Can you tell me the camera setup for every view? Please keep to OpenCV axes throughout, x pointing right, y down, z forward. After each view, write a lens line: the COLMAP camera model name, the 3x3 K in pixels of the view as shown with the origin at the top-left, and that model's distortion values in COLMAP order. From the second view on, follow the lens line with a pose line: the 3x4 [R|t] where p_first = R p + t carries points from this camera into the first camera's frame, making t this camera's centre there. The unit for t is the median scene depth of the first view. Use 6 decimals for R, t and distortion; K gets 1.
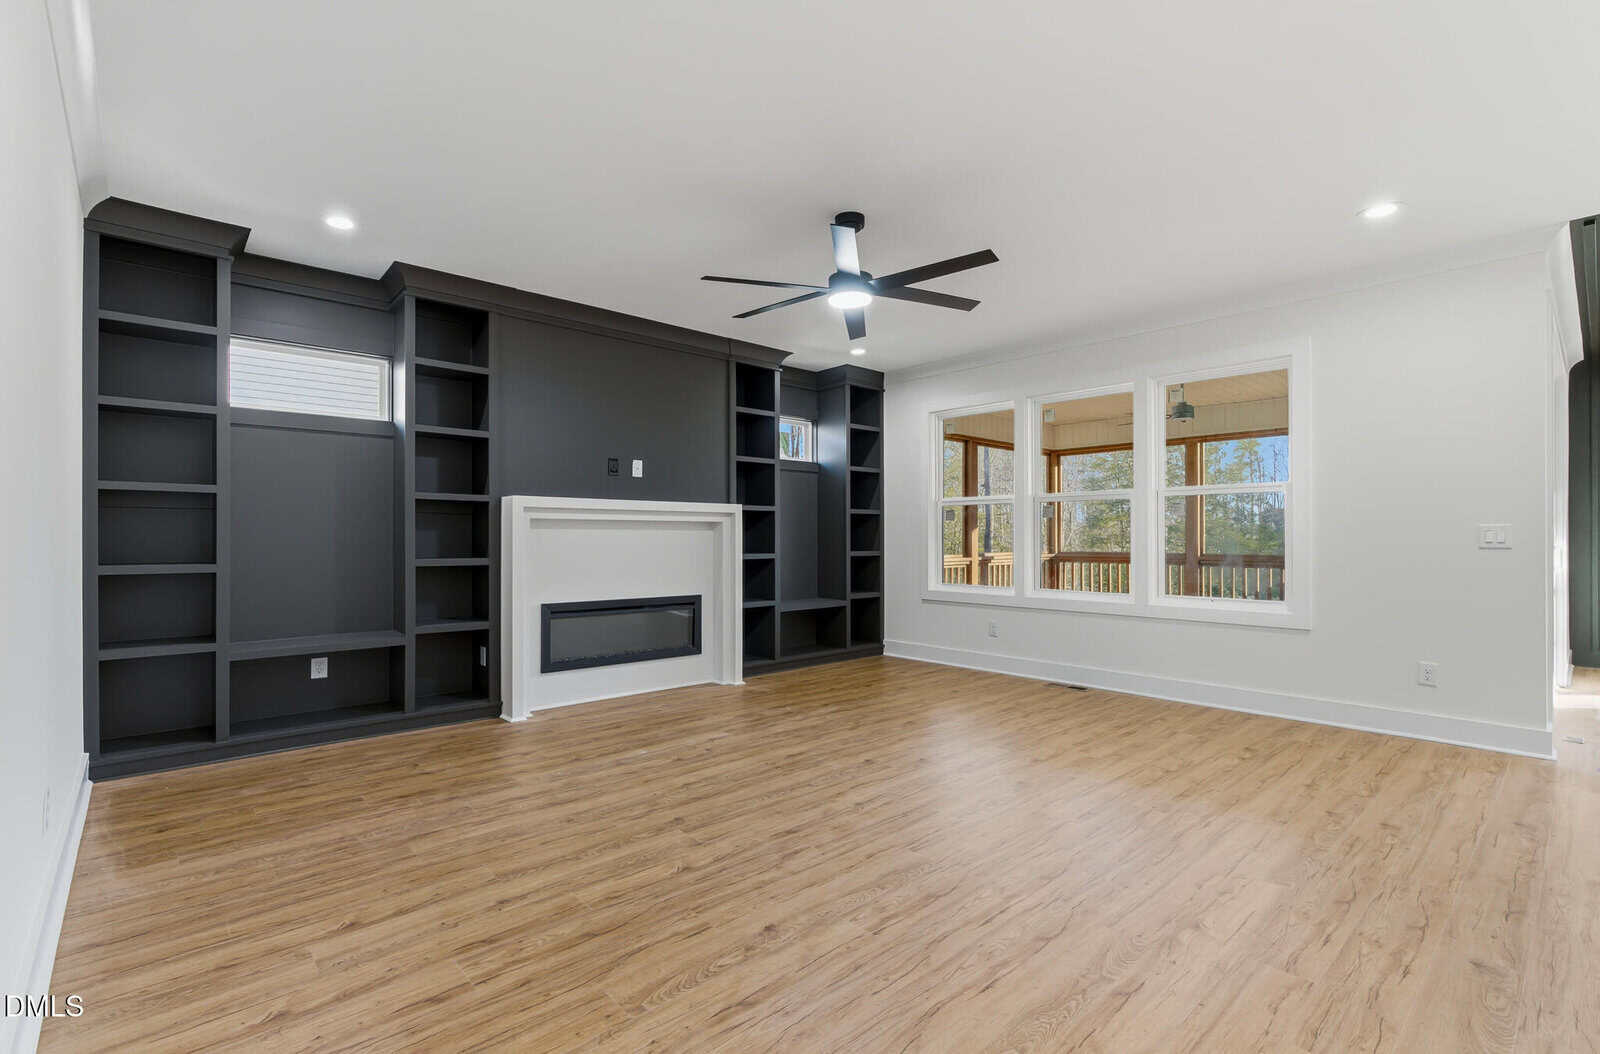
lens RADIAL K [[722.3, 0, 781.6], [0, 722.3, 533.3], [0, 0, 1]] dist [-0.000975, -0.000148]
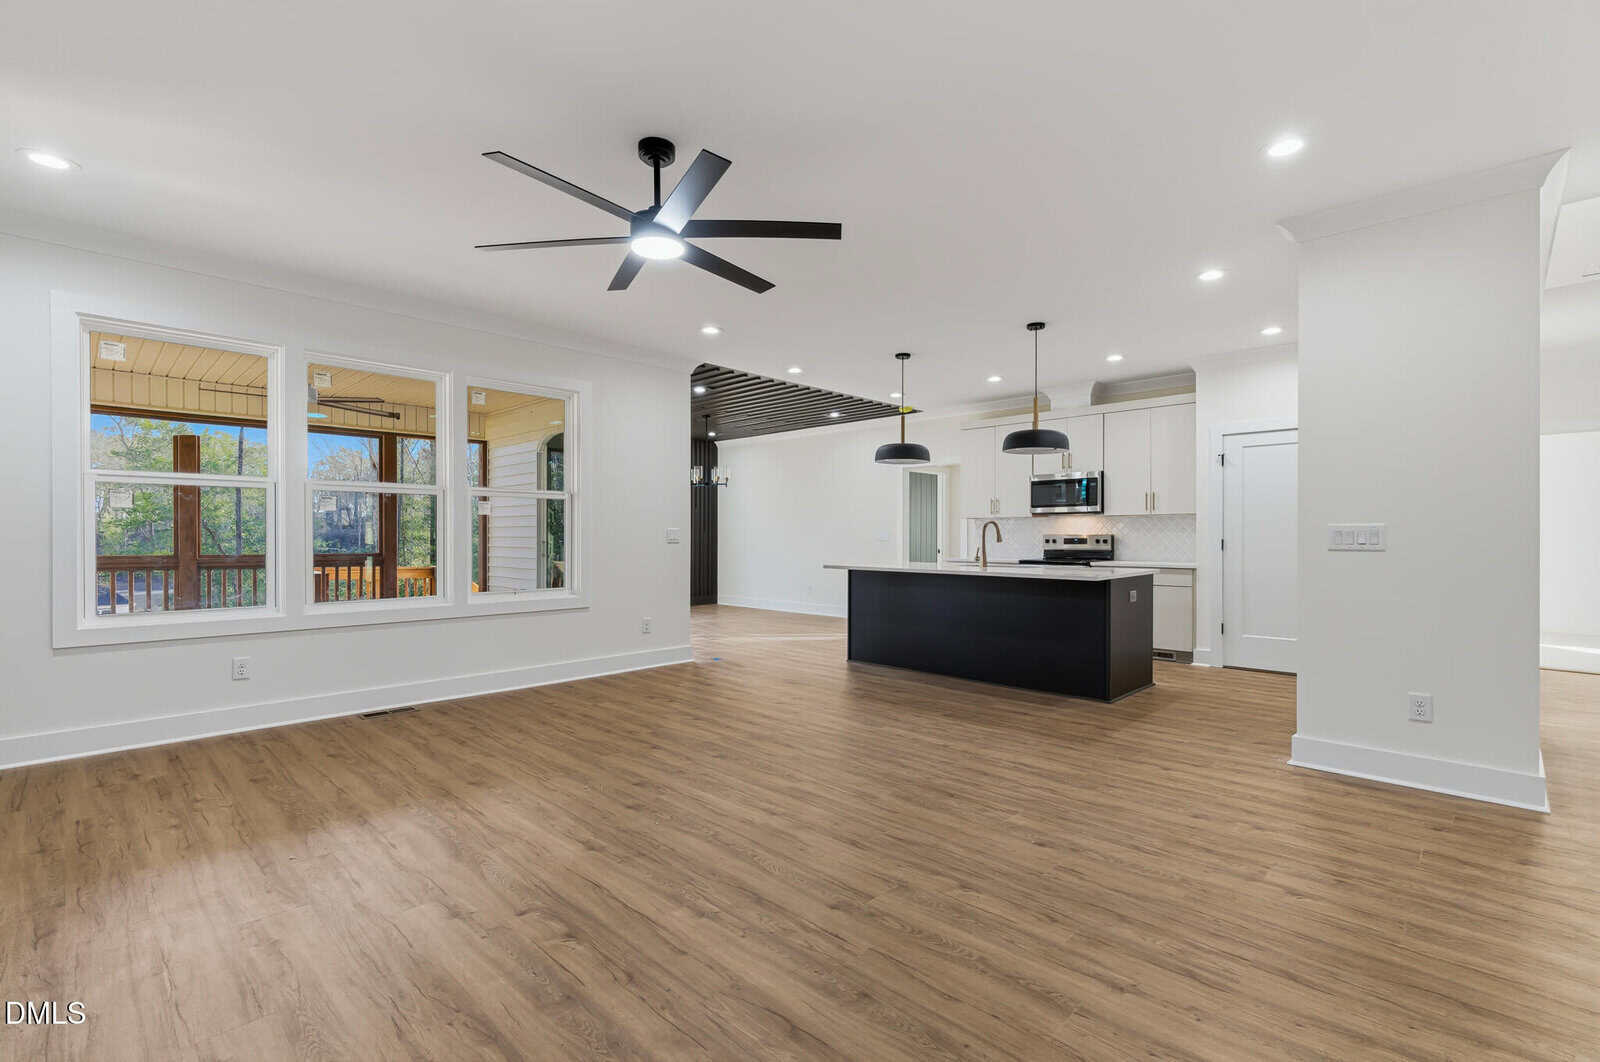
lens RADIAL K [[714.0, 0, 800.0], [0, 714.0, 531.0], [0, 0, 1]] dist [0.001038, 0.000208]
pose [[-0.080077, 0.008985, 0.996748, -0.576207], [-0.008564, 0.999916, -0.009701, 0.004364], [-0.996752, -0.009313, -0.079994, 0.707944]]
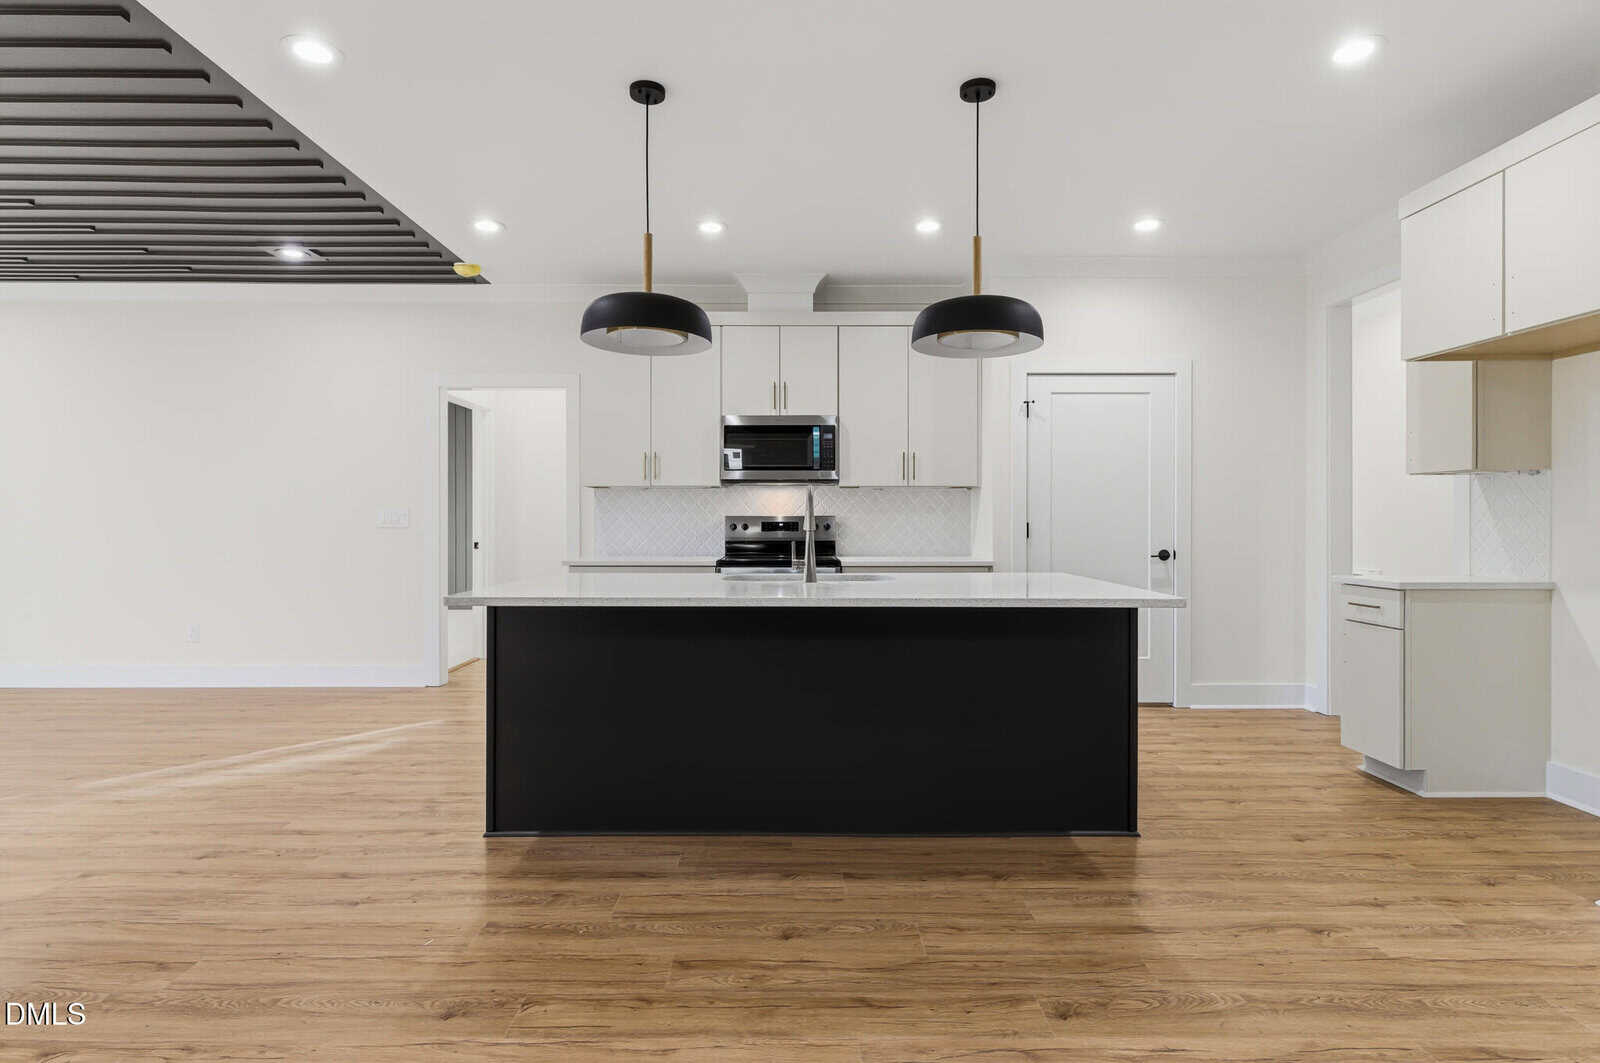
lens RADIAL K [[809.7, 0, 800.0], [0, 809.7, 531.5], [0, 0, 1]] dist [-0.000276, 0.000083]
pose [[-0.753337, -0.010887, 0.657544, 0.248738], [-0.001462, 0.999888, 0.014880, -0.003369], [-0.657633, 0.010248, -0.753269, 0.820502]]
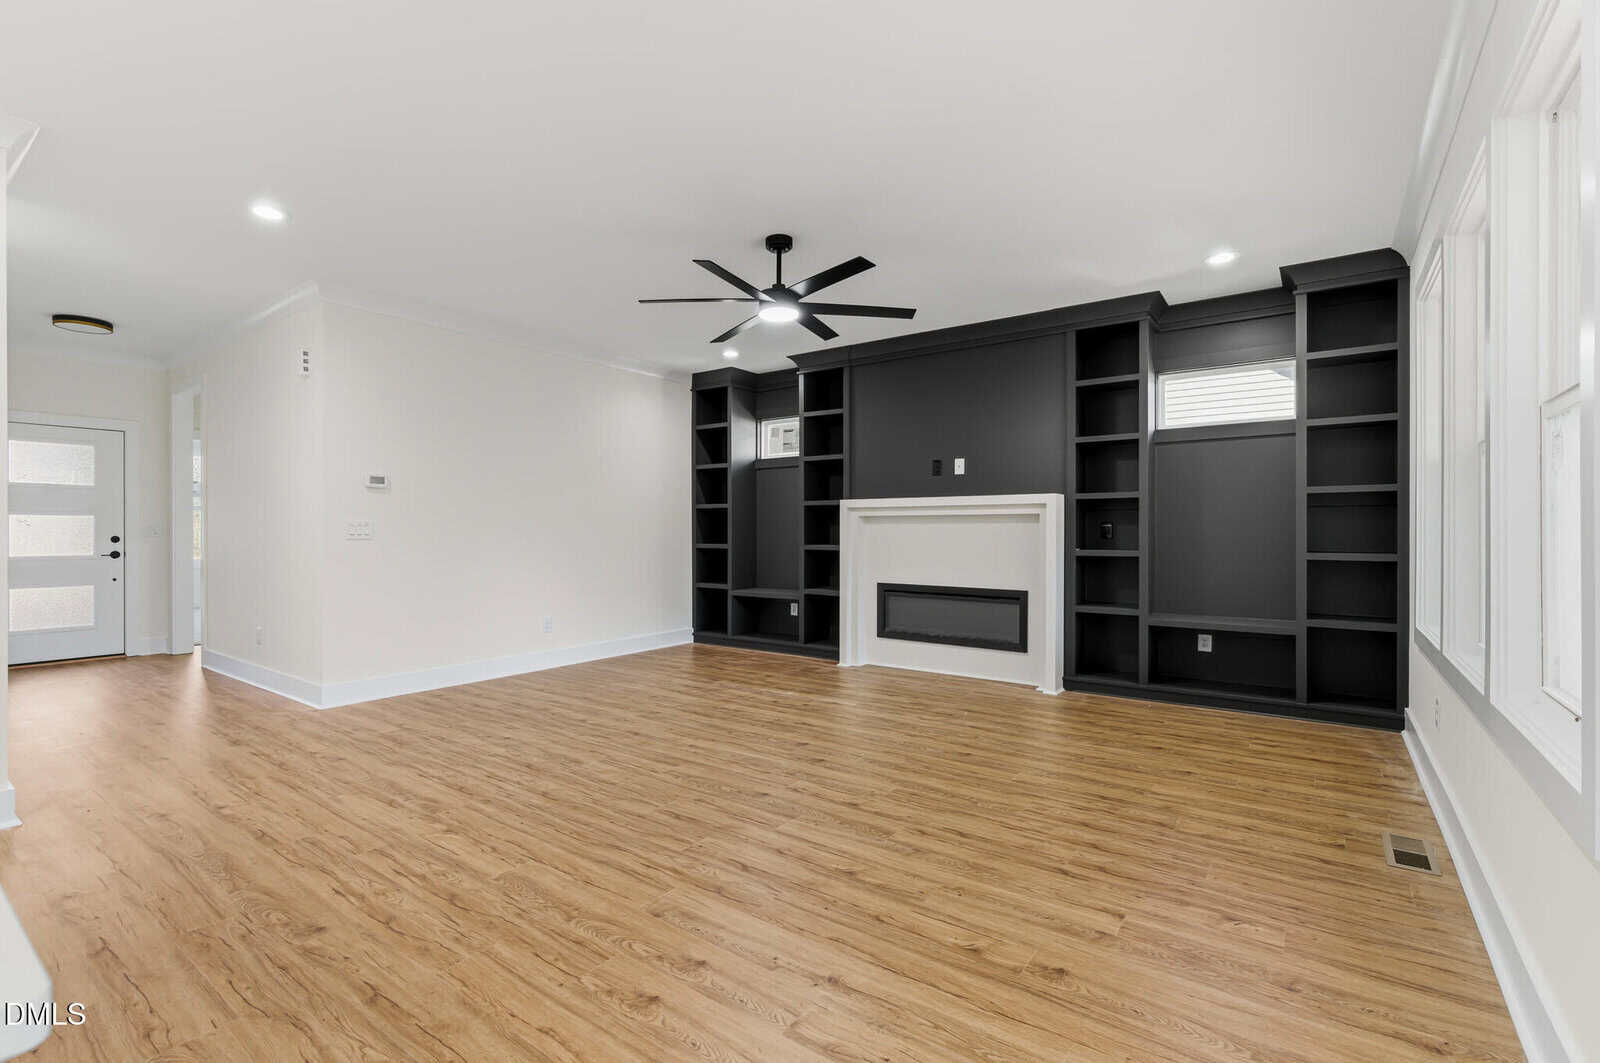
lens RADIAL K [[714.0, 0, 800.0], [0, 714.0, 531.5], [0, 0, 1]] dist [0.001038, 0.000208]
pose [[0.219242, 0.002117, -0.975668, 0.912570], [0.006037, 0.999976, 0.003527, 0.002181], [0.975652, -0.006663, 0.219224, 0.620554]]
